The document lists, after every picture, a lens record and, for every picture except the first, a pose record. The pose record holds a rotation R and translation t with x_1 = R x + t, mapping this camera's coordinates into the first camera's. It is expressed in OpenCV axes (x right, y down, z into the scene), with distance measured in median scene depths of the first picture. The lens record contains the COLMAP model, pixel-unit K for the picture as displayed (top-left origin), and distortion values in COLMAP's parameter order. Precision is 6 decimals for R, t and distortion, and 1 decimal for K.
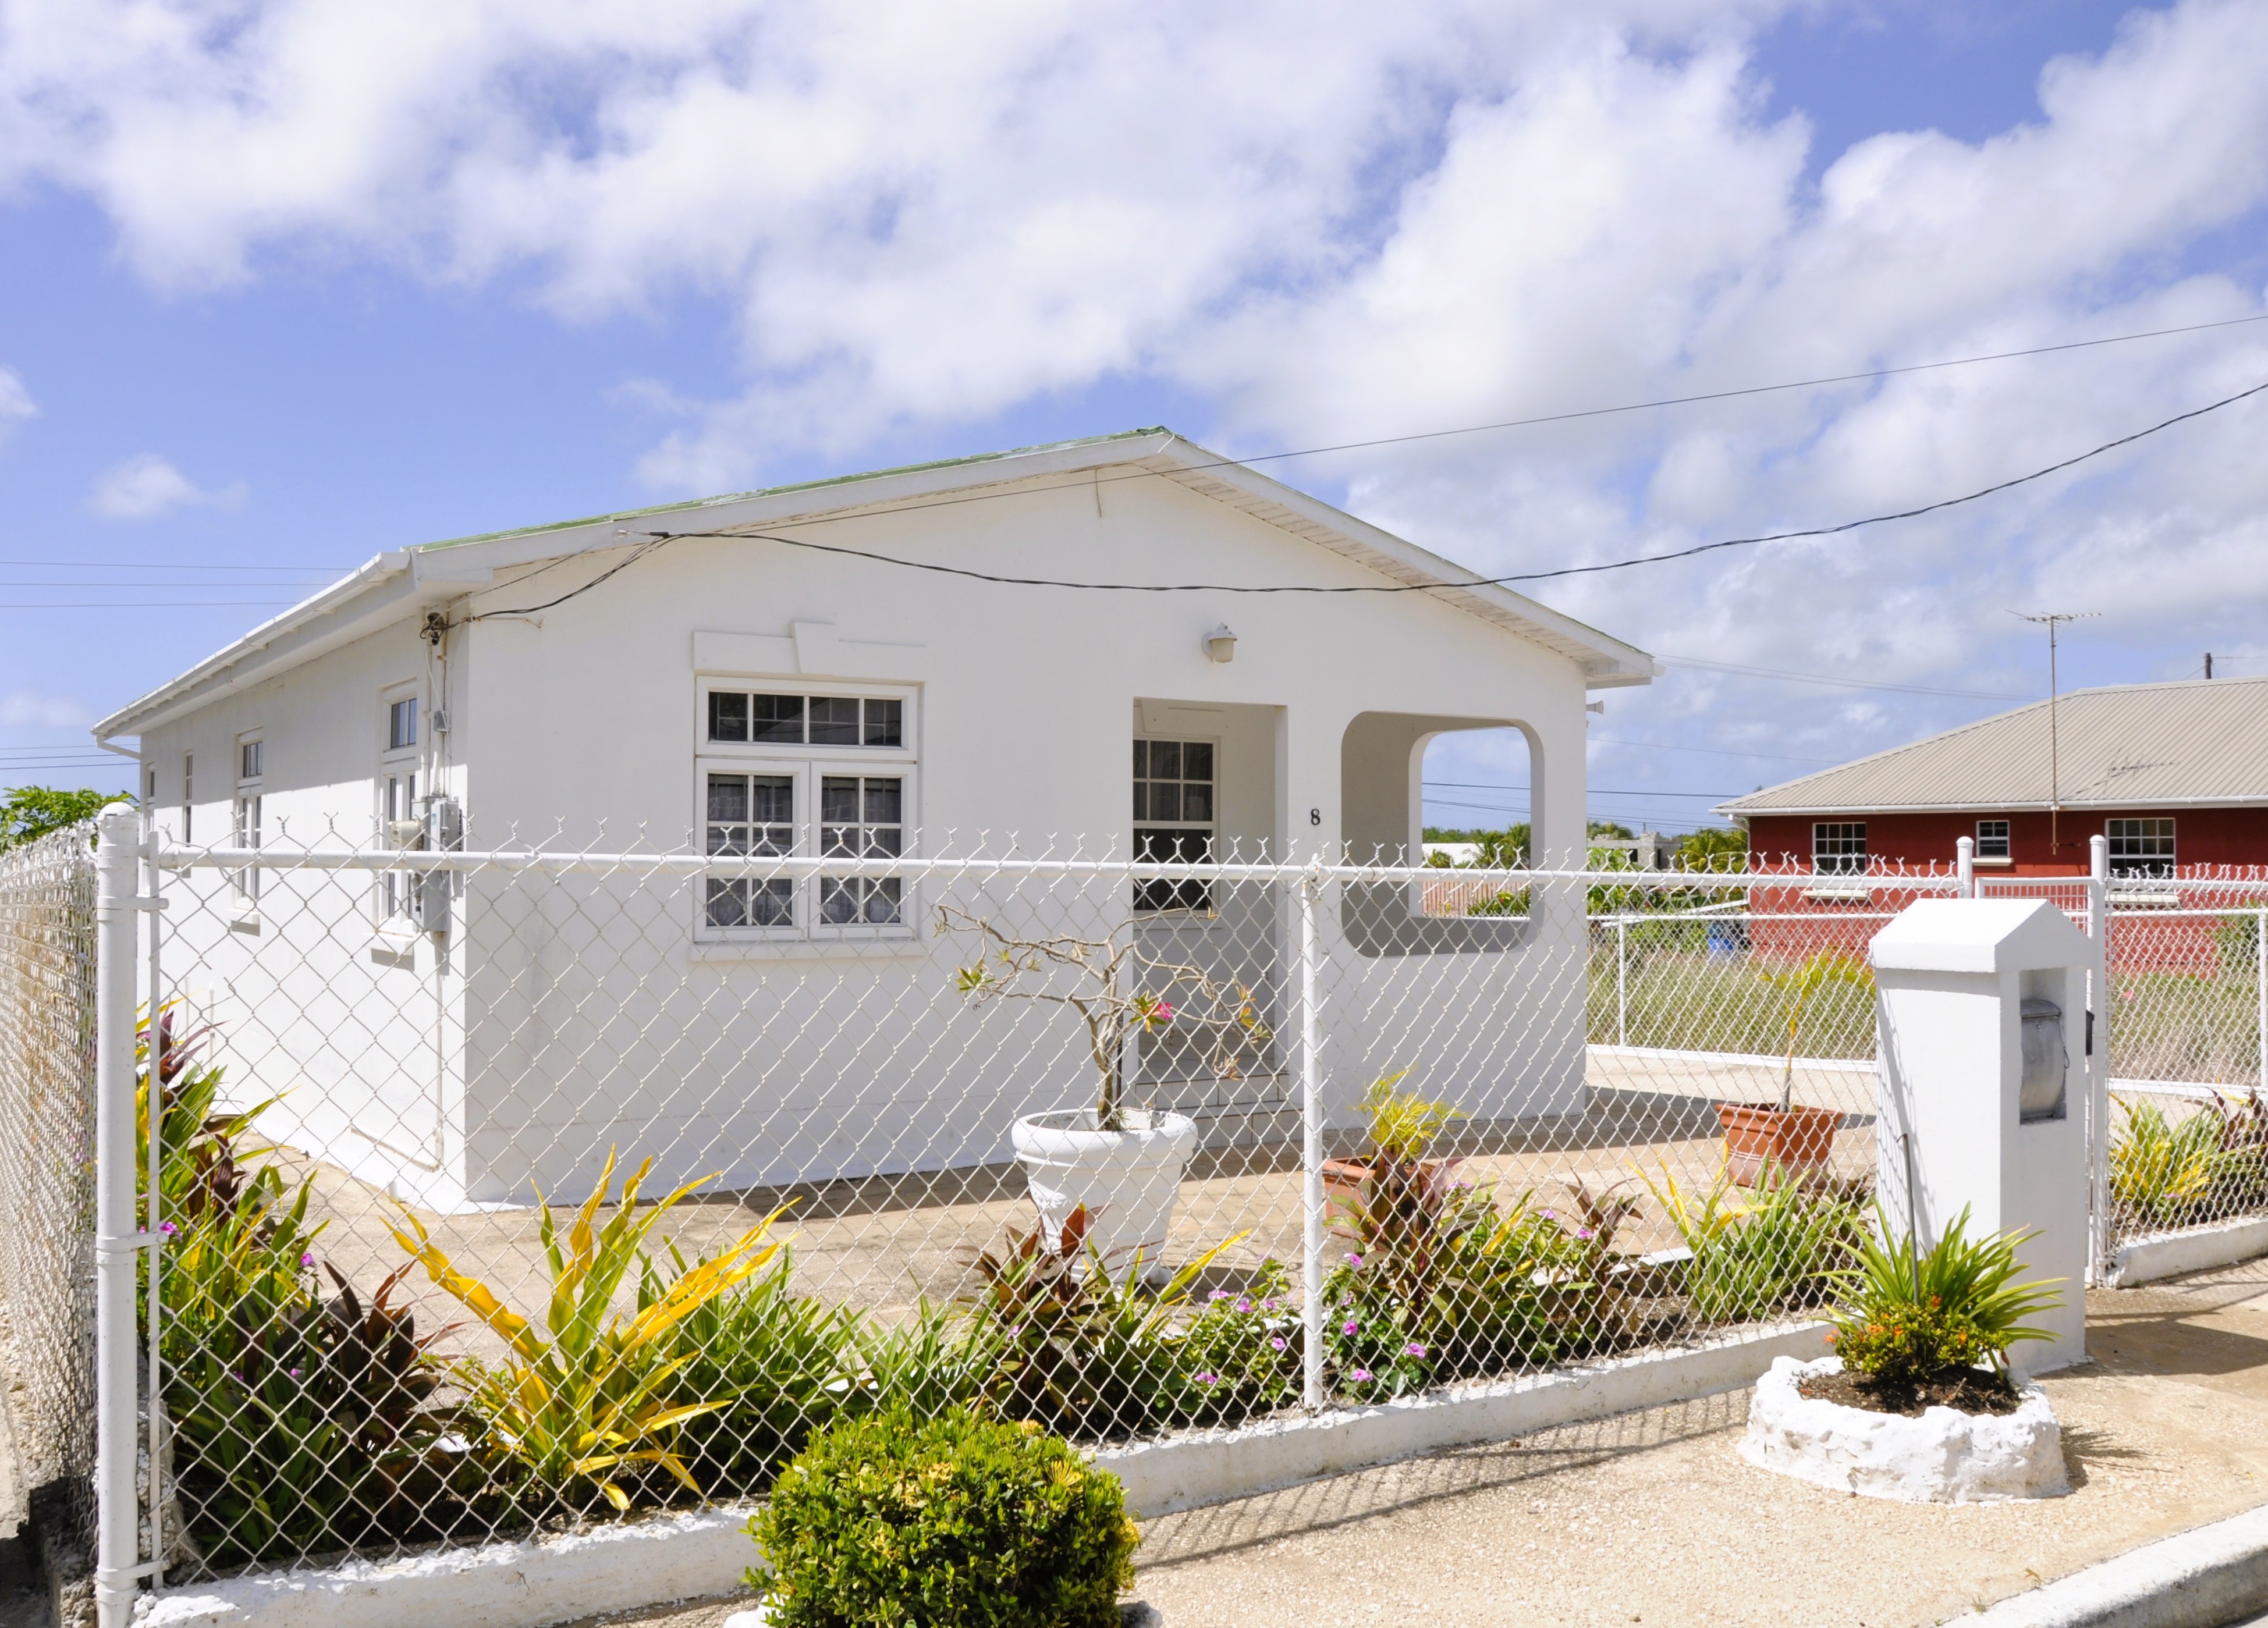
lens RADIAL K [[1926.5, 0, 1133.3], [0, 1926.5, 818.8], [0, 0, 1]] dist [0.009529, 0.002181]
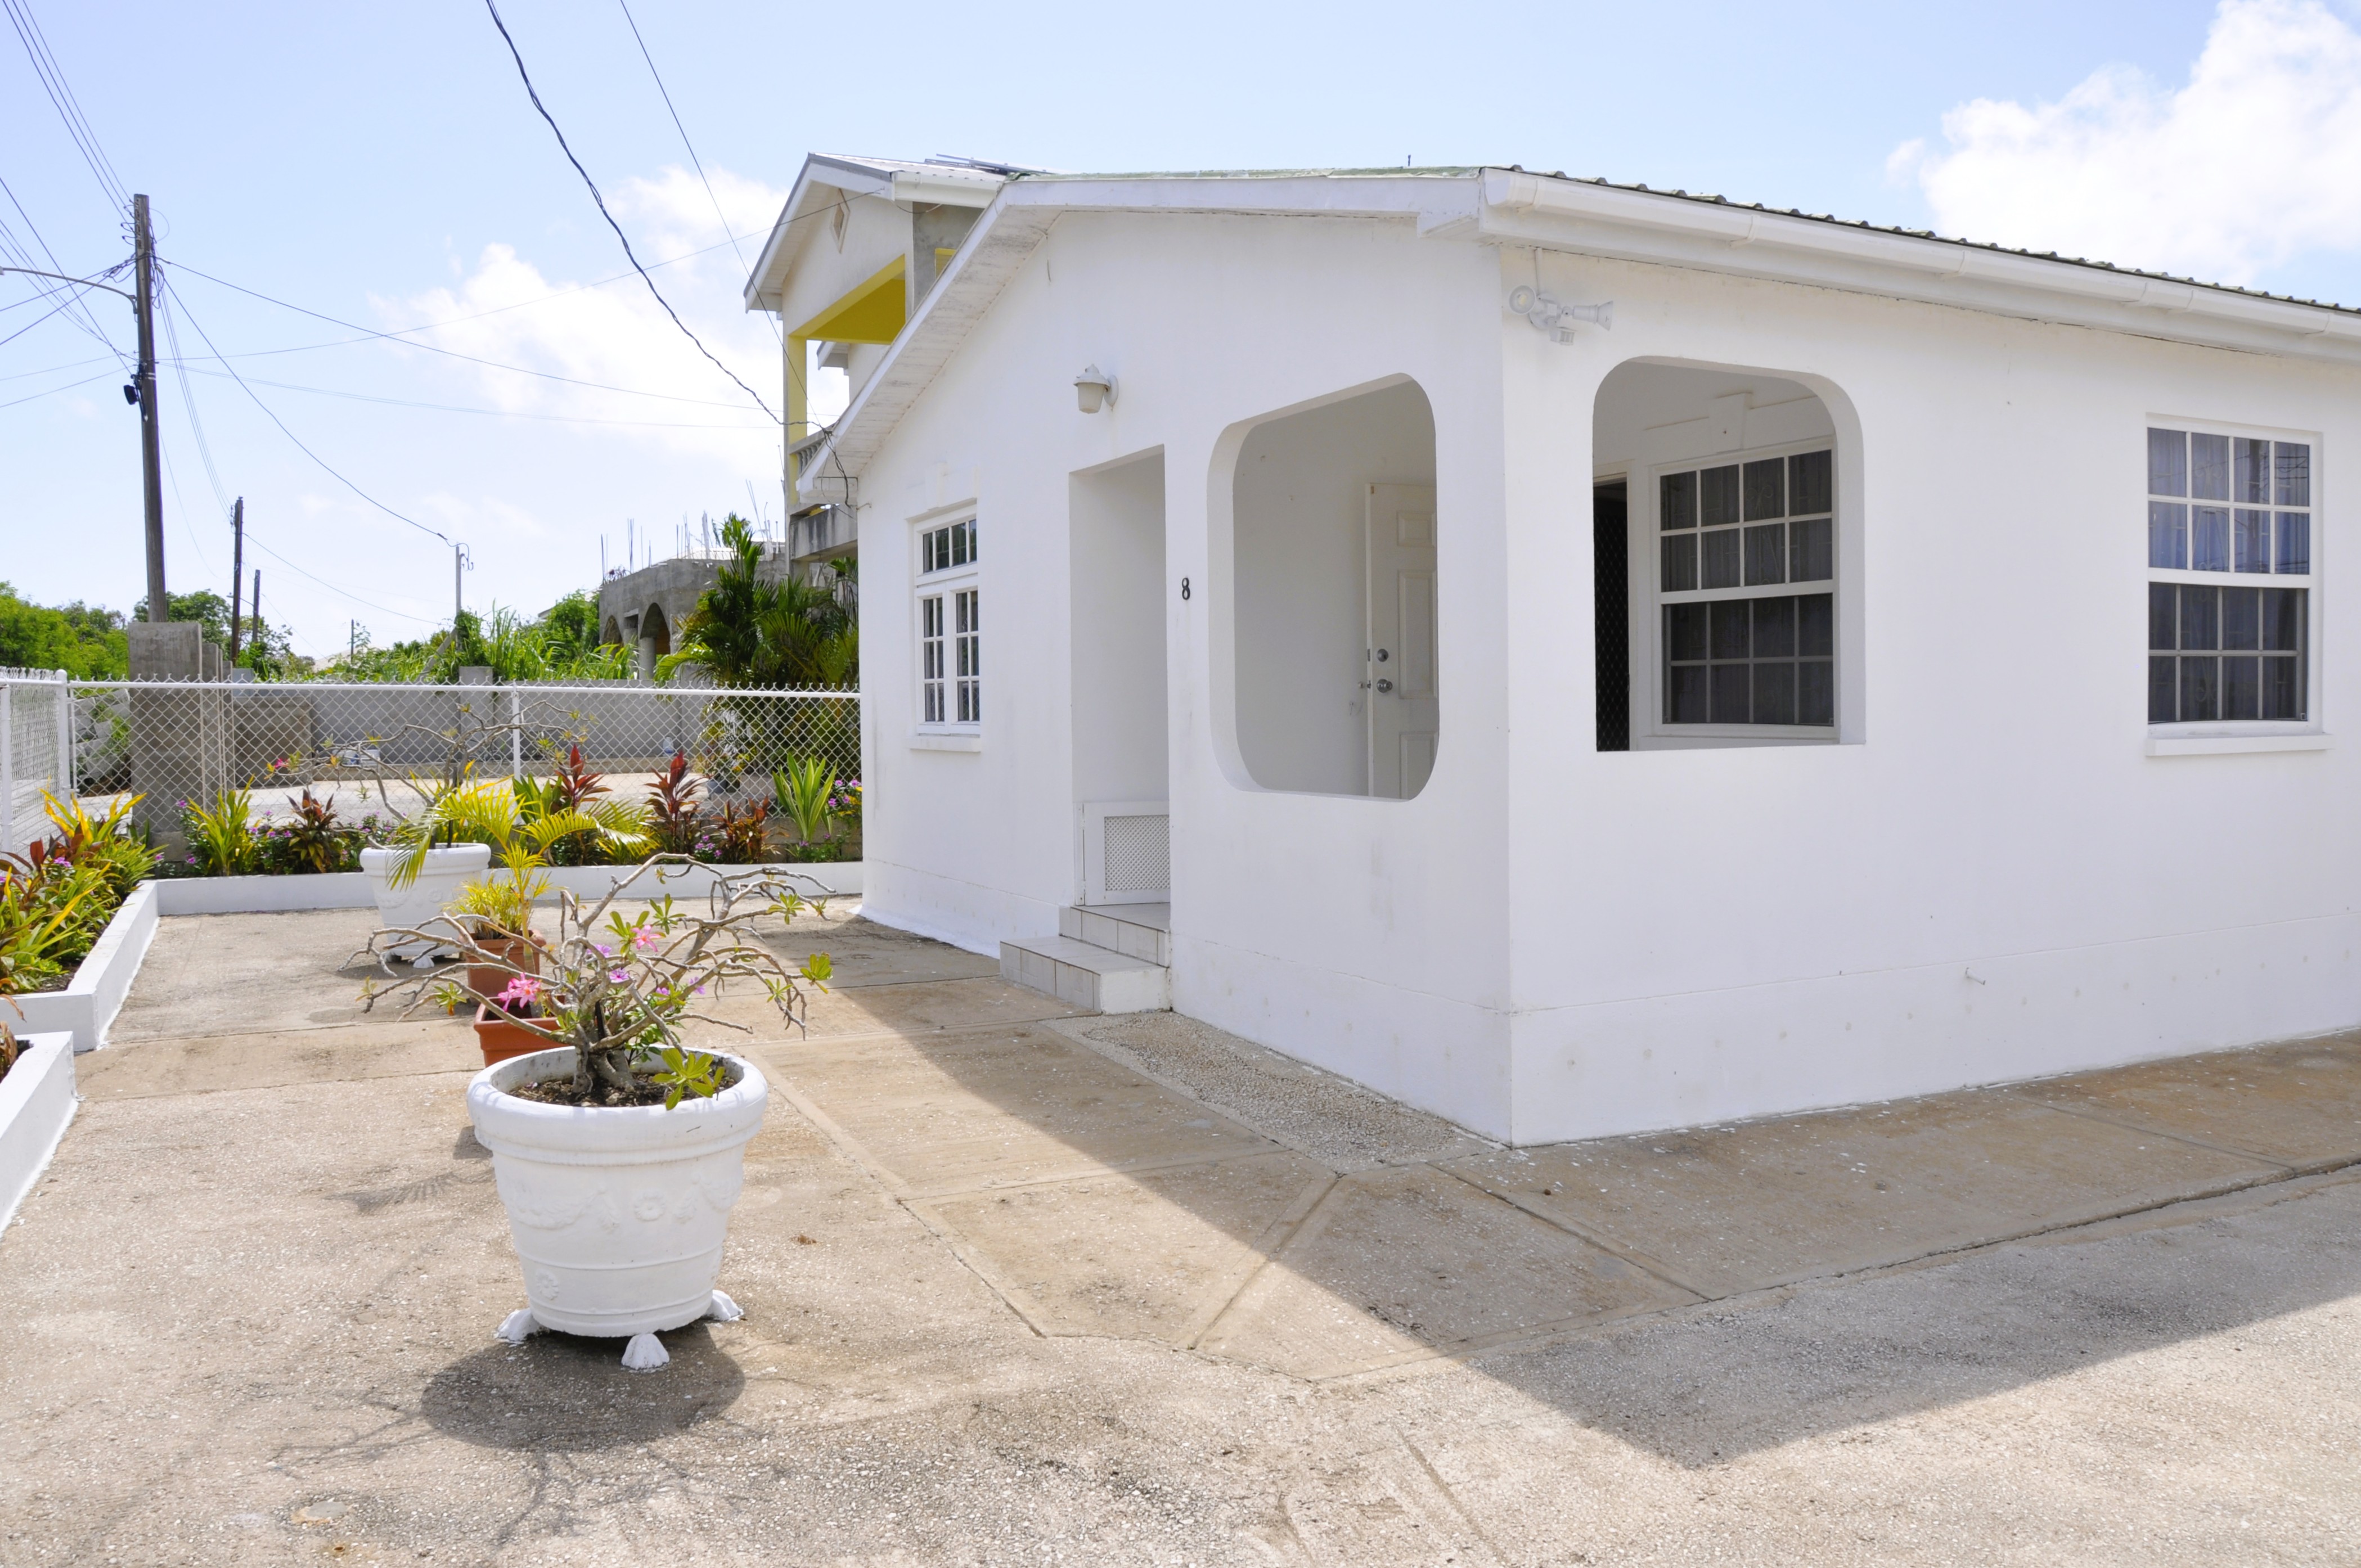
lens RADIAL K [[1881.3, 0, 1179.1], [0, 1881.3, 776.4], [0, 0, 1]] dist [-0.067555, 0.009246]
pose [[-0.136166, 0.047665, -0.989539, 0.940561], [0.038047, 0.998357, 0.042854, 0.043838], [0.989955, -0.031813, -0.137755, 1.280739]]
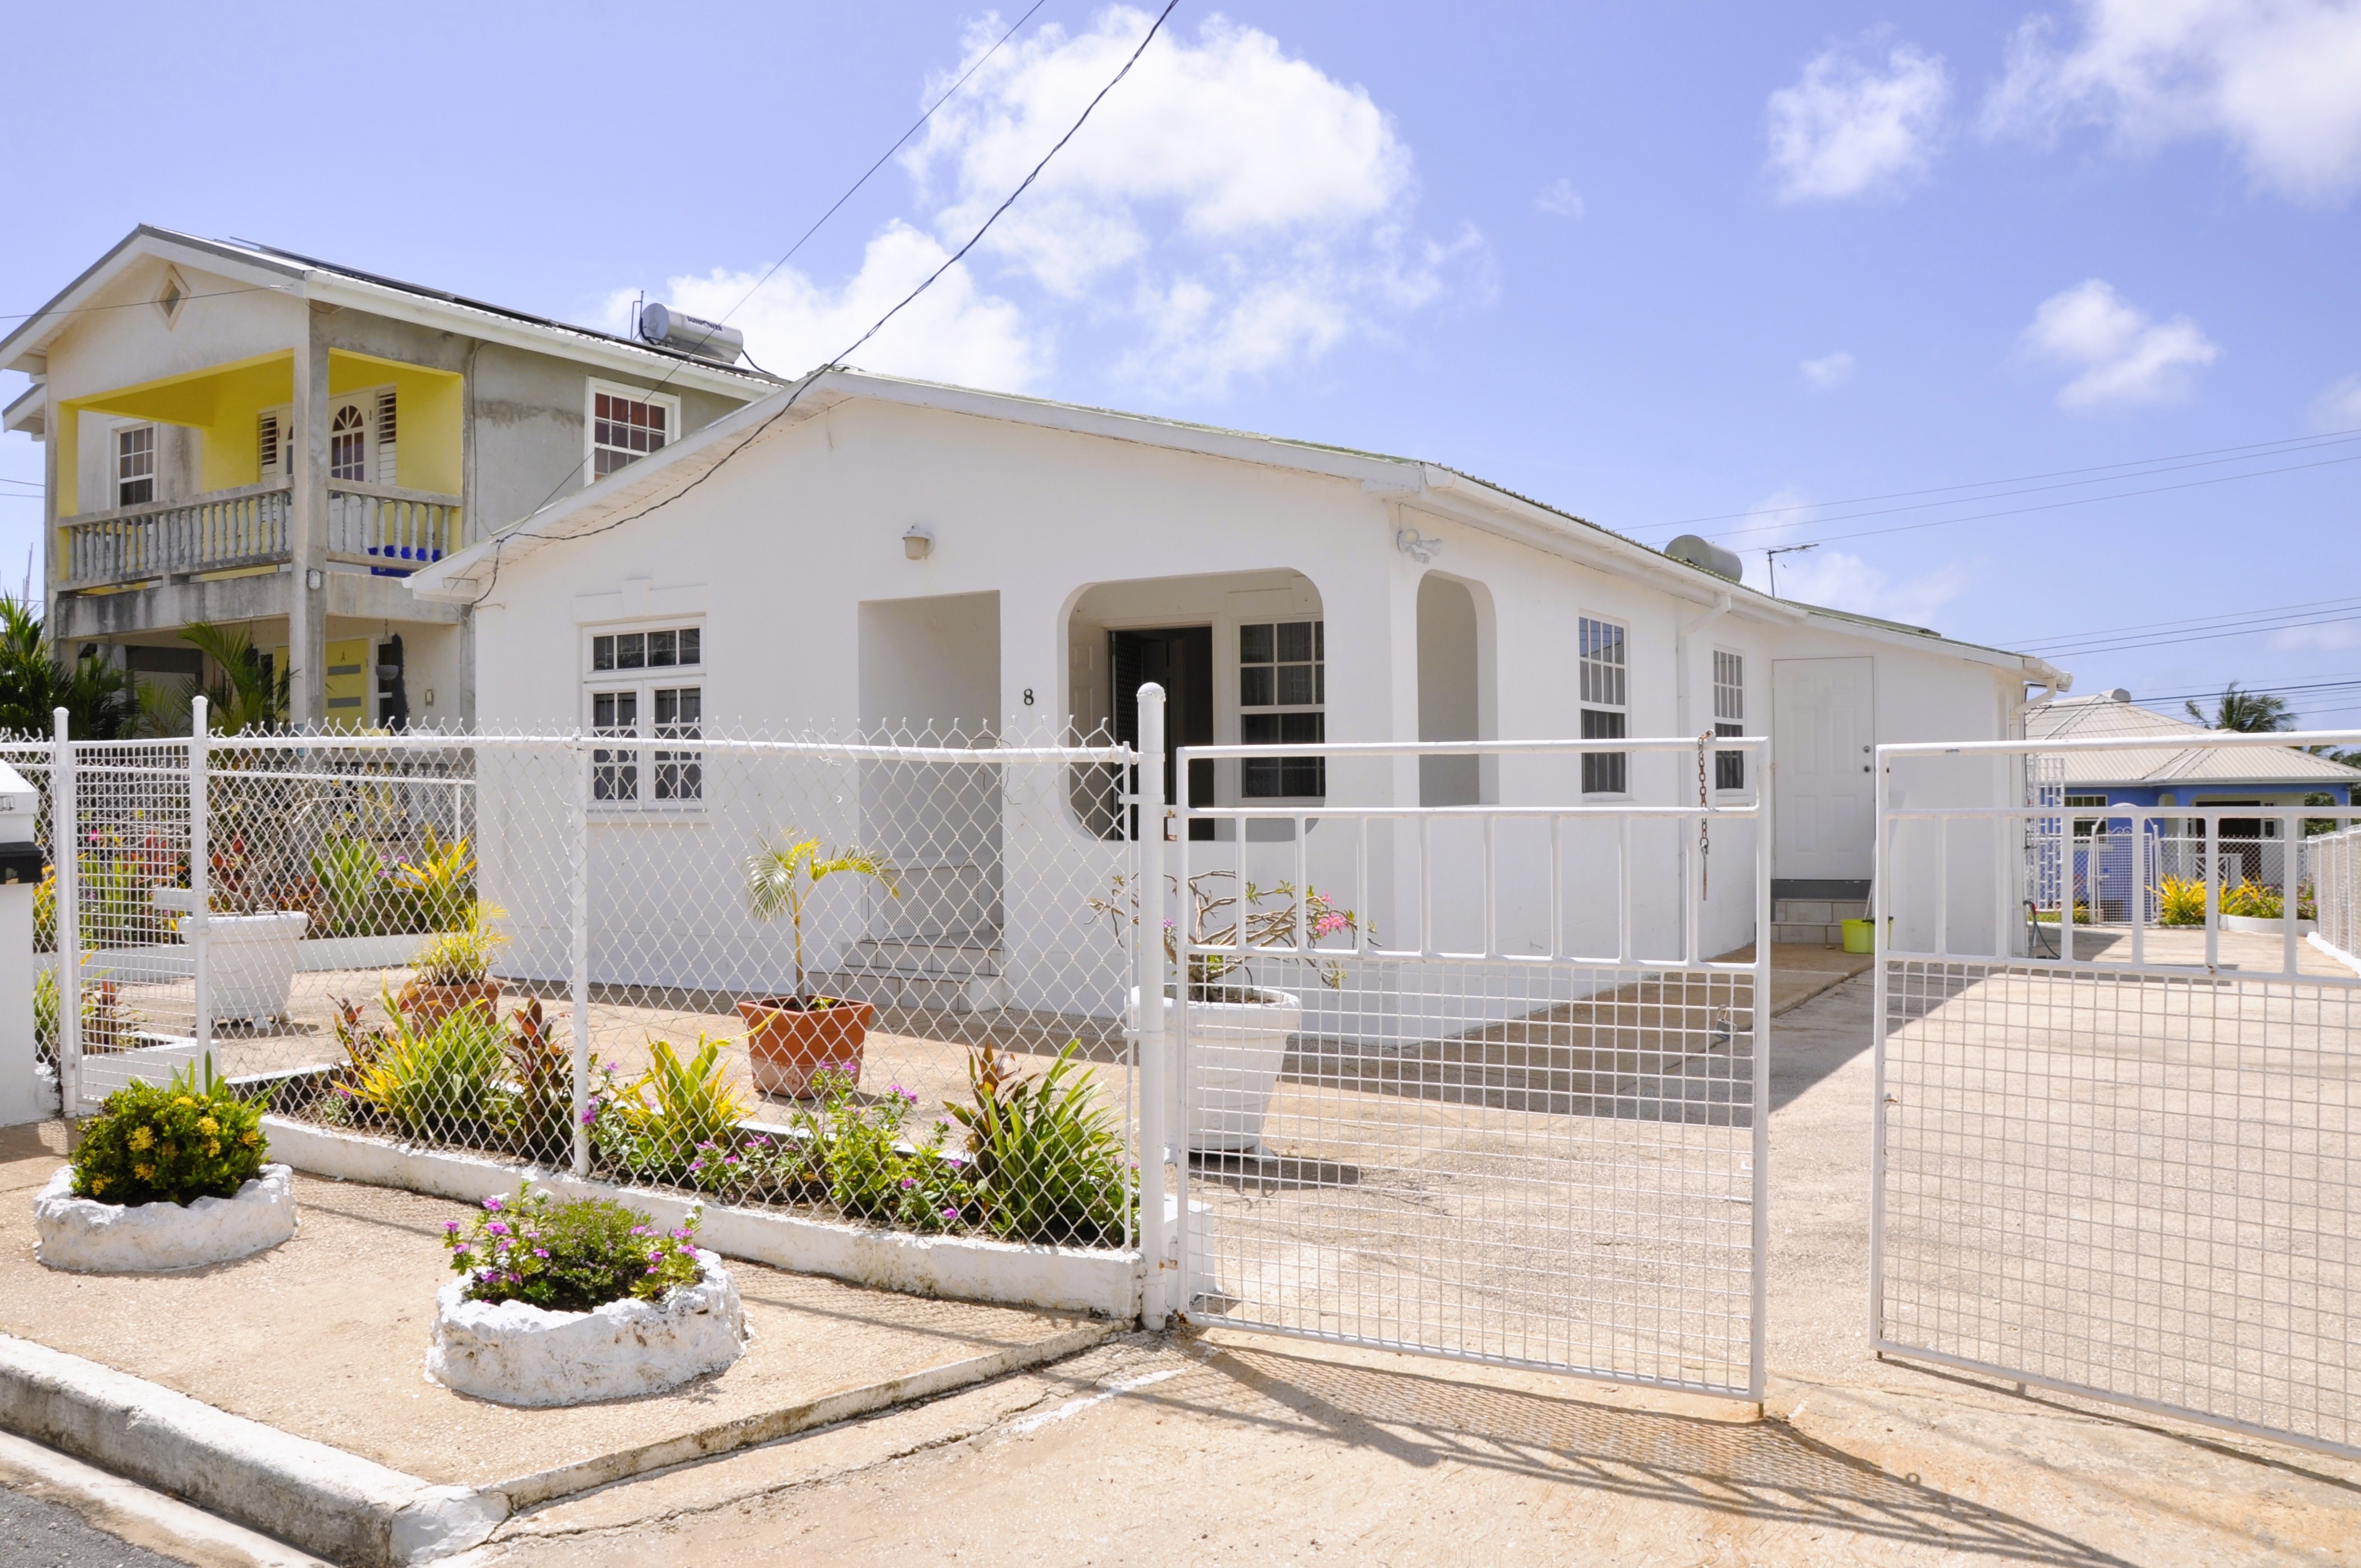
lens RADIAL K [[1881.3, 0, 1175.0], [0, 1881.3, 786.8], [0, 0, 1]] dist [-0.067555, 0.009246]
pose [[0.431950, 0.001591, -0.901896, 1.183222], [0.031588, 0.999358, 0.016892, 0.035034], [0.901344, -0.035785, 0.431623, 0.755760]]
